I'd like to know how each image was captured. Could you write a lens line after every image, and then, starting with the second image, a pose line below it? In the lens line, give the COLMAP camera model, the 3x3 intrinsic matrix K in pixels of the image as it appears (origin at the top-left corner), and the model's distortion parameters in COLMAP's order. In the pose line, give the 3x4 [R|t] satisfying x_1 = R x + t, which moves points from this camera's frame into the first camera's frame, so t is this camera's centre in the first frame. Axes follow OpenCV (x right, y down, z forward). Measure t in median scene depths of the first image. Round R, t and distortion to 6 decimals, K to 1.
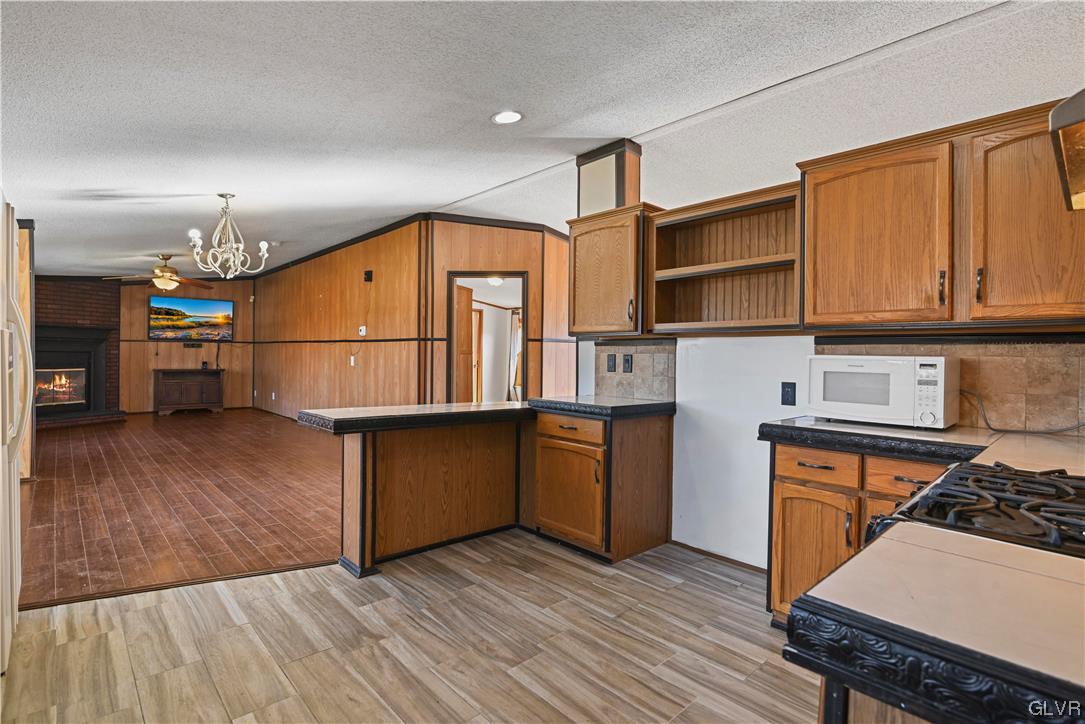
lens RADIAL K [[526.3, 0, 542.5], [0, 526.3, 362.0], [0, 0, 1]] dist [-0.035952, 0.000034]
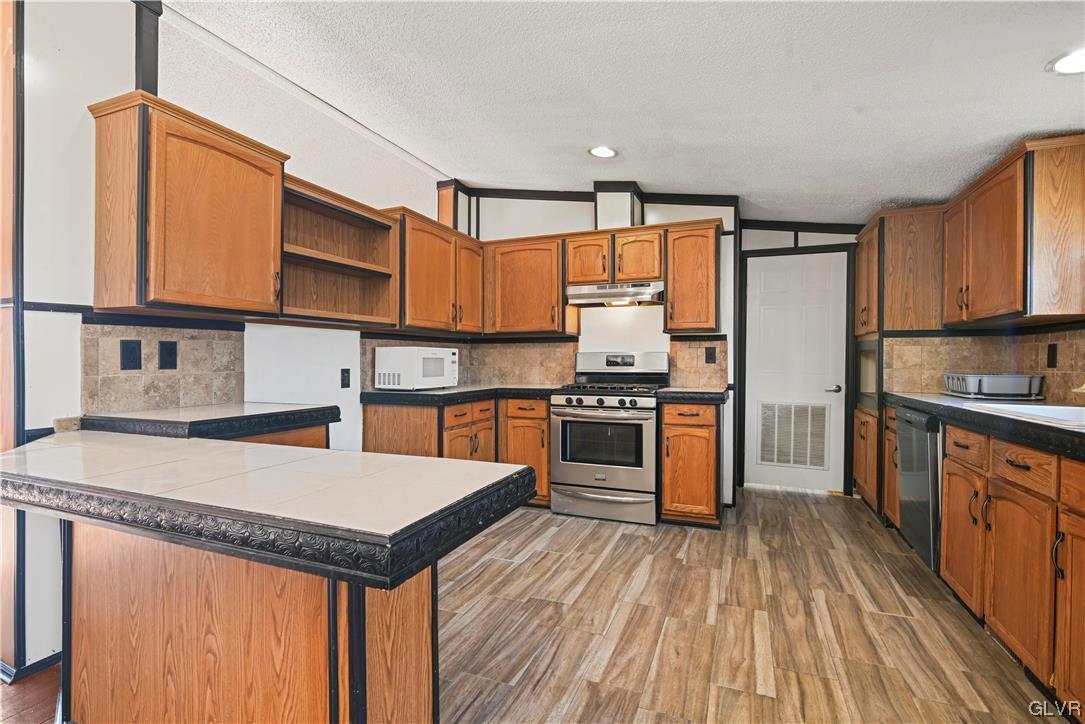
lens RADIAL K [[502.5, 0, 542.5], [0, 502.5, 362.0], [0, 0, 1]] dist [-0.000276, -0.000048]
pose [[-0.427899, -0.027231, 0.903416, -1.128521], [-0.004560, 0.999598, 0.027970, -0.015713], [-0.903815, 0.007849, -0.427851, 1.600299]]
